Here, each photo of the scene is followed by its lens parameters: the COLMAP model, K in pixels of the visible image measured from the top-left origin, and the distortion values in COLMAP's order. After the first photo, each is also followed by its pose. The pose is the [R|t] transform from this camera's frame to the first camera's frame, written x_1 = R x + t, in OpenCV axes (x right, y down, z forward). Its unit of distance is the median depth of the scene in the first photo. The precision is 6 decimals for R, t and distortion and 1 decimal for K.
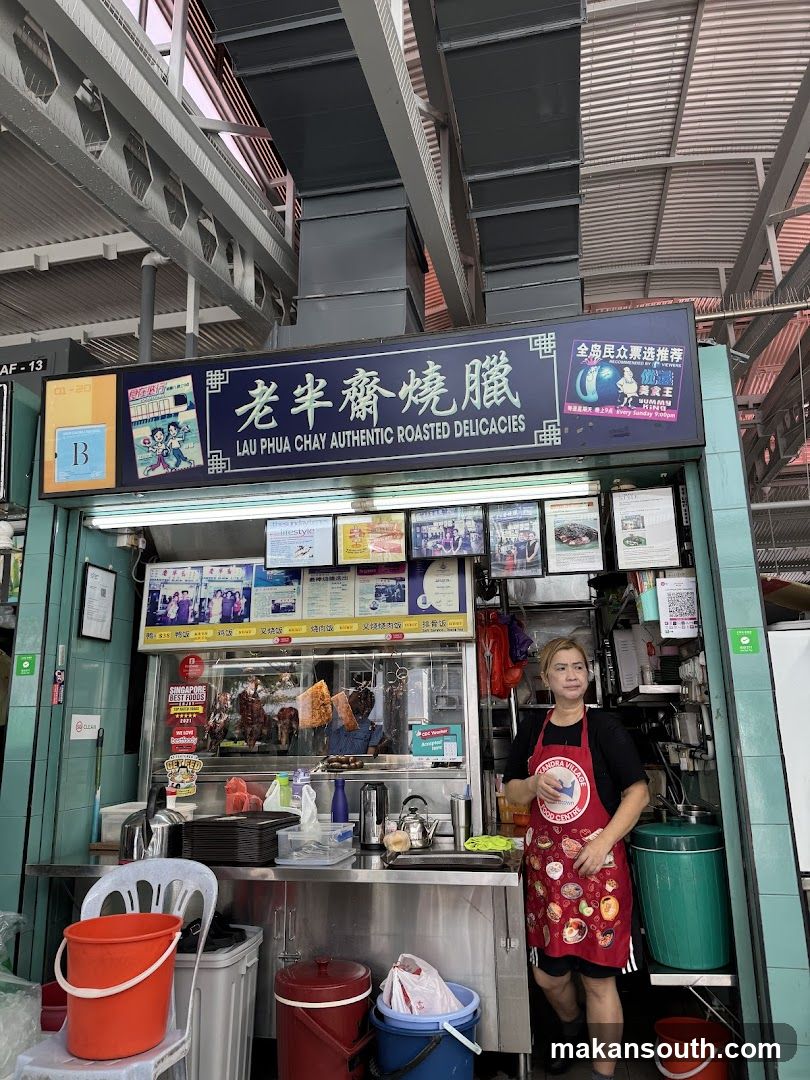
lens RADIAL K [[797.6, 0, 405.0], [0, 797.6, 540.0], [0, 0, 1]] dist [0.205432, -0.465011]
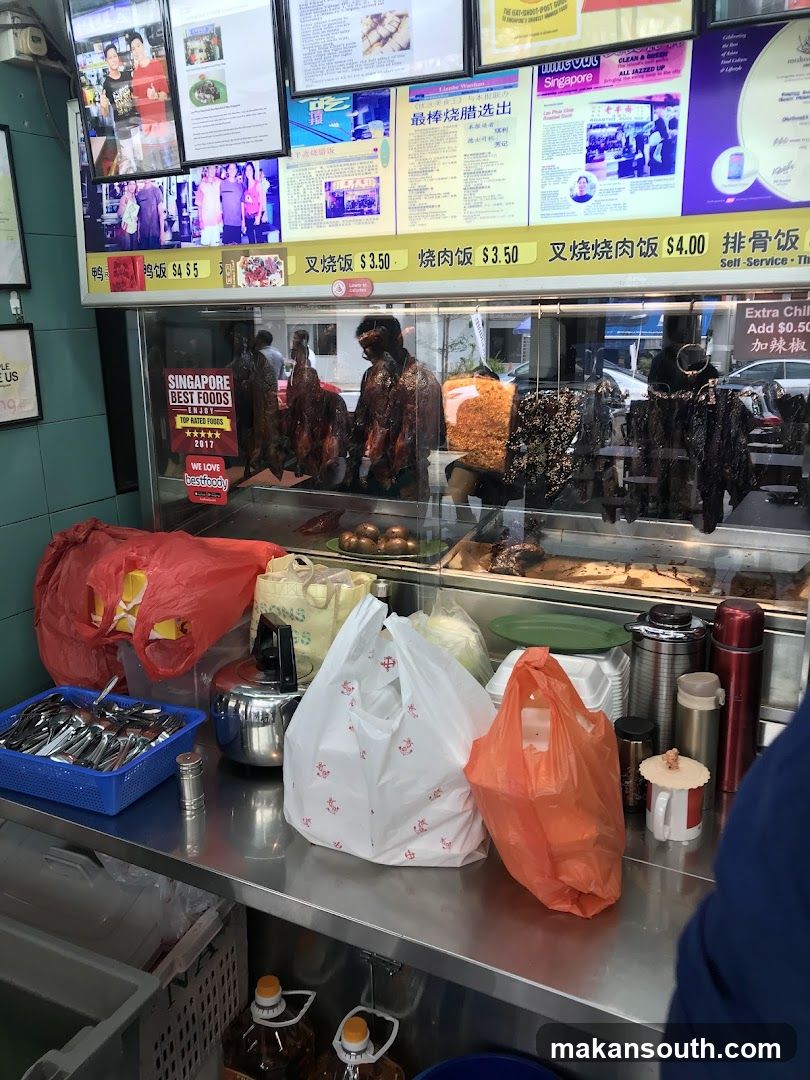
lens RADIAL K [[887.0, 0, 405.0], [0, 887.0, 540.0], [0, 0, 1]] dist [-0.028285, 0.063641]
pose [[0.959175, 0.064257, -0.275415, 0.003886], [0.077908, 0.876132, 0.475735, 0.028524], [0.271870, -0.477770, 0.835358, 0.640589]]
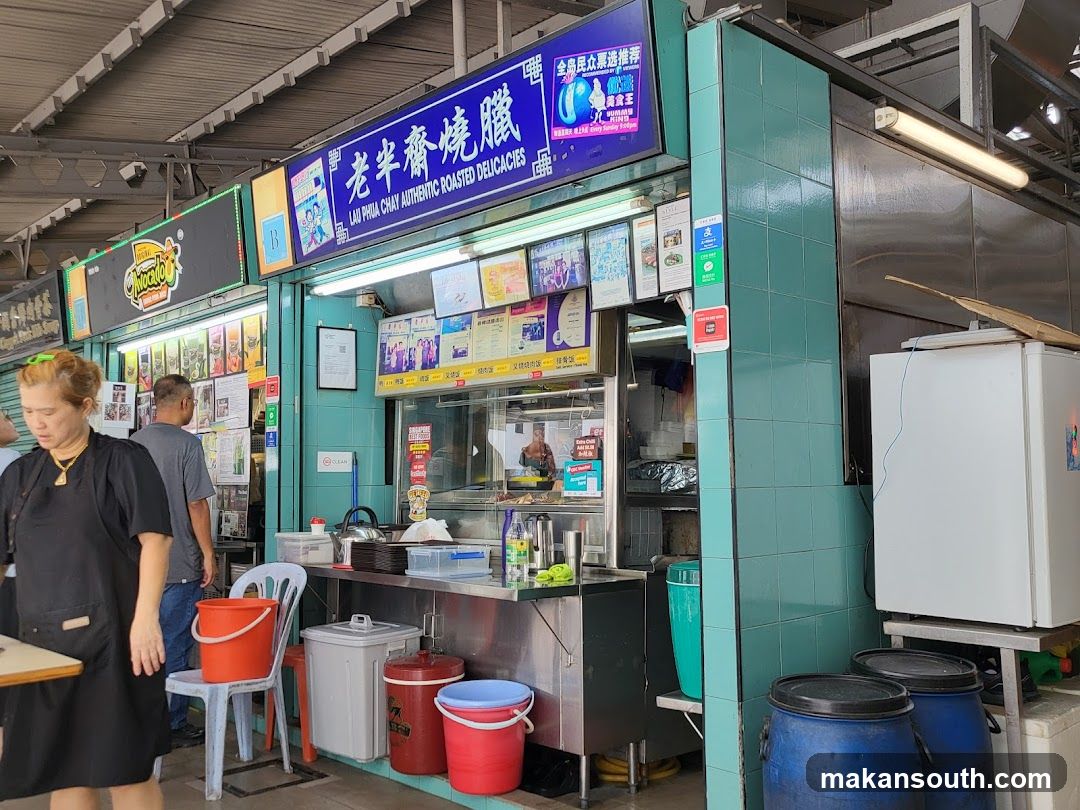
lens RADIAL K [[1018.0, 0, 520.0], [0, 1018.0, 405.3], [0, 0, 1]] dist [-0.008973, -0.003371]
pose [[0.810667, -0.039109, -0.584200, 0.776515], [0.138890, 0.982133, 0.126983, -0.006597], [0.568796, -0.184081, 0.801614, -0.037505]]
